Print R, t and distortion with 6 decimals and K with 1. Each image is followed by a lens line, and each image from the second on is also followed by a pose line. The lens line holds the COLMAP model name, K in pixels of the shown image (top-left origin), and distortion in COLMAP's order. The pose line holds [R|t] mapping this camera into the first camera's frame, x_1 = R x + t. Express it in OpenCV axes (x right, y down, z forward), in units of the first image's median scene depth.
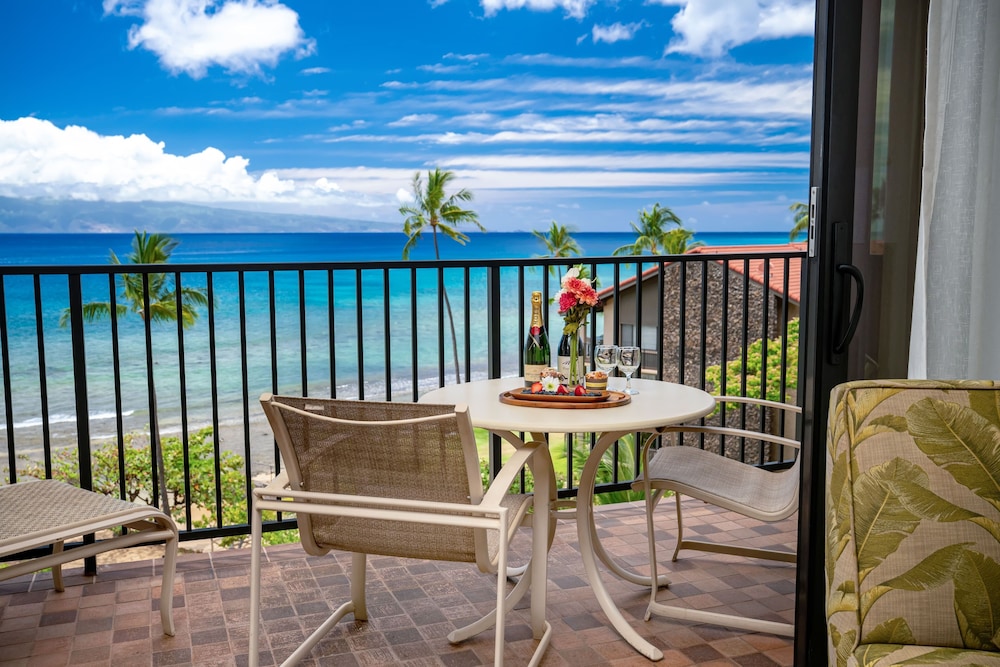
lens RADIAL K [[927.3, 0, 500.0], [0, 927.3, 333.5], [0, 0, 1]] dist [-0.001052, 0.026026]
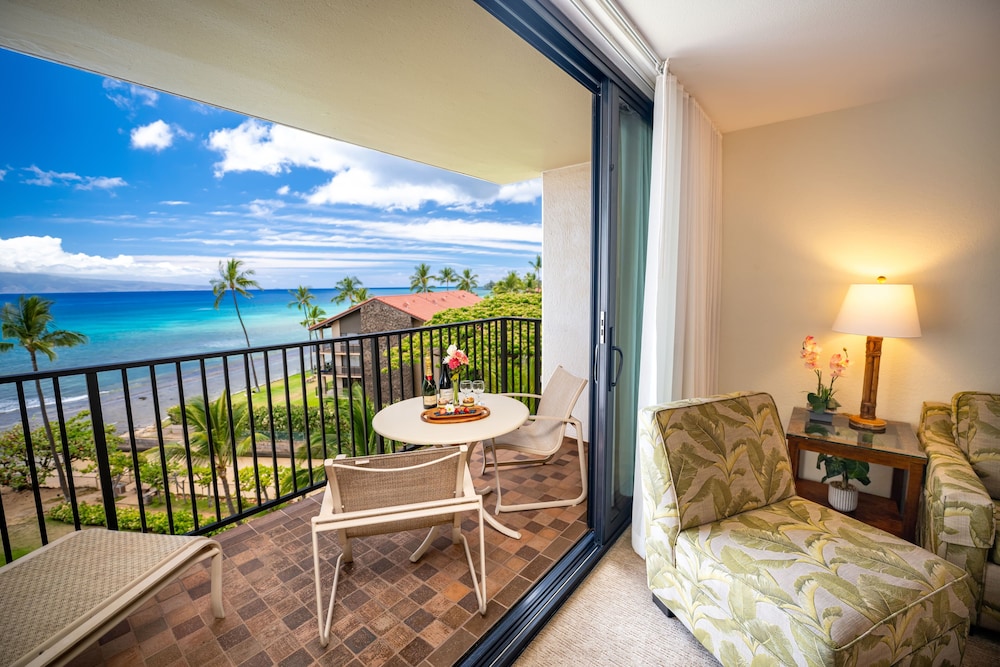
lens RADIAL K [[402.4, 0, 500.0], [0, 402.4, 333.5], [0, 0, 1]] dist [-0.019140, 0.000056]
pose [[0.864371, -0.067464, 0.498309, -0.243021], [0.065170, 0.997631, 0.022020, -0.103806], [-0.498614, 0.013441, 0.866720, 0.224139]]
